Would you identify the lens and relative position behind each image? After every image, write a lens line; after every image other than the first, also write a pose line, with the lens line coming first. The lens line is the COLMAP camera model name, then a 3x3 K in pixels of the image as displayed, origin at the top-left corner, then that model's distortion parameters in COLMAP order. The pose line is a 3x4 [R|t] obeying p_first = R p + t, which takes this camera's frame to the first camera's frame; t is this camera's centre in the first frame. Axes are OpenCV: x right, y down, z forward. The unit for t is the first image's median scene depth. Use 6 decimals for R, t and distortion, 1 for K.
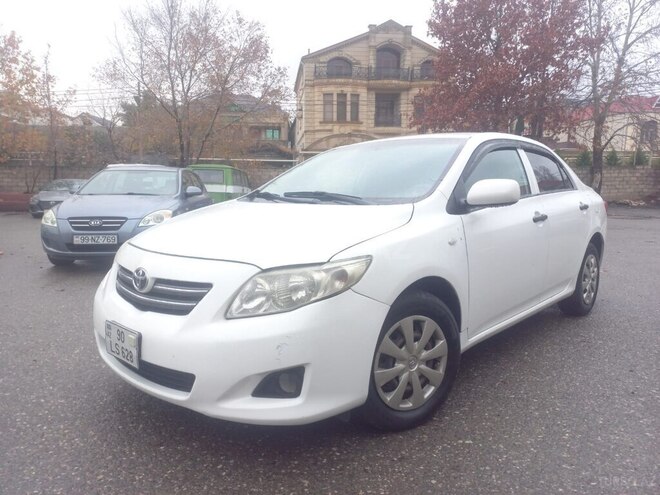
lens RADIAL K [[476.4, 0, 328.9], [0, 476.4, 248.5], [0, 0, 1]] dist [0.037919, -0.001918]
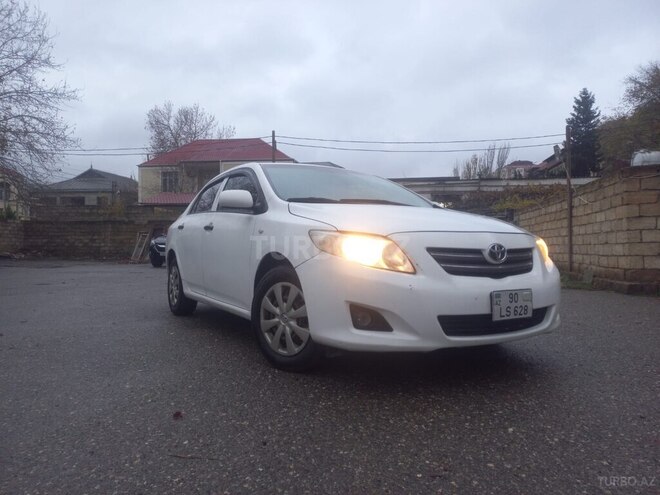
lens RADIAL K [[472.4, 0, 327.8], [0, 472.4, 248.3], [0, 0, 1]] dist [0.040119, 0.004672]
pose [[0.286584, -0.002735, 0.958051, -0.214940], [0.119775, 0.992253, -0.032996, 0.005339], [-0.950538, 0.124207, 0.284692, 0.136744]]
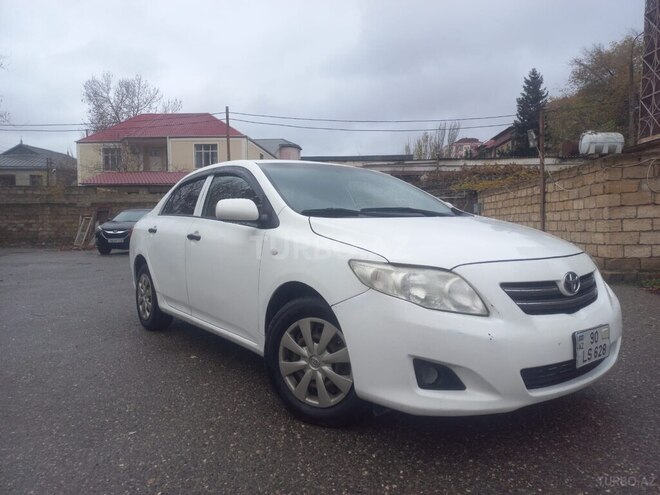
lens RADIAL K [[471.9, 0, 330.0], [0, 471.9, 247.5], [0, 0, 1]] dist [0.041786, -0.007302]
pose [[0.182058, -0.053123, 0.981852, -0.191356], [0.136768, 0.990201, 0.028215, -0.014099], [-0.973730, 0.129149, 0.187540, 0.167387]]
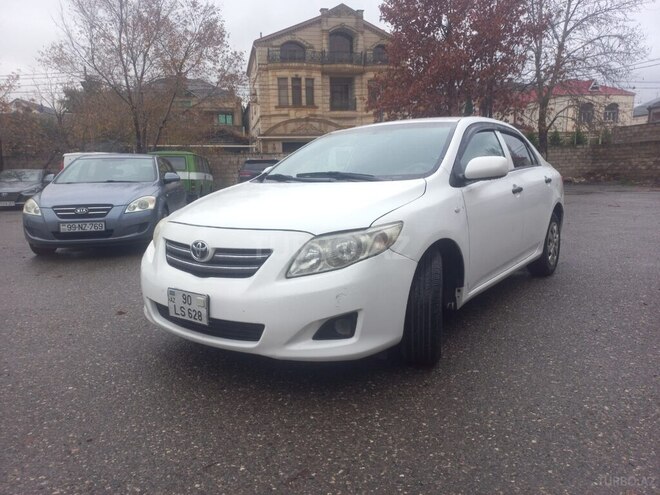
lens RADIAL K [[471.9, 0, 330.0], [0, 471.9, 247.5], [0, 0, 1]] dist [0.041786, -0.007302]
pose [[0.994872, -0.039254, 0.093213, -0.023998], [0.036340, 0.998802, 0.032760, 0.004063], [-0.094388, -0.029204, 0.995107, -0.020820]]
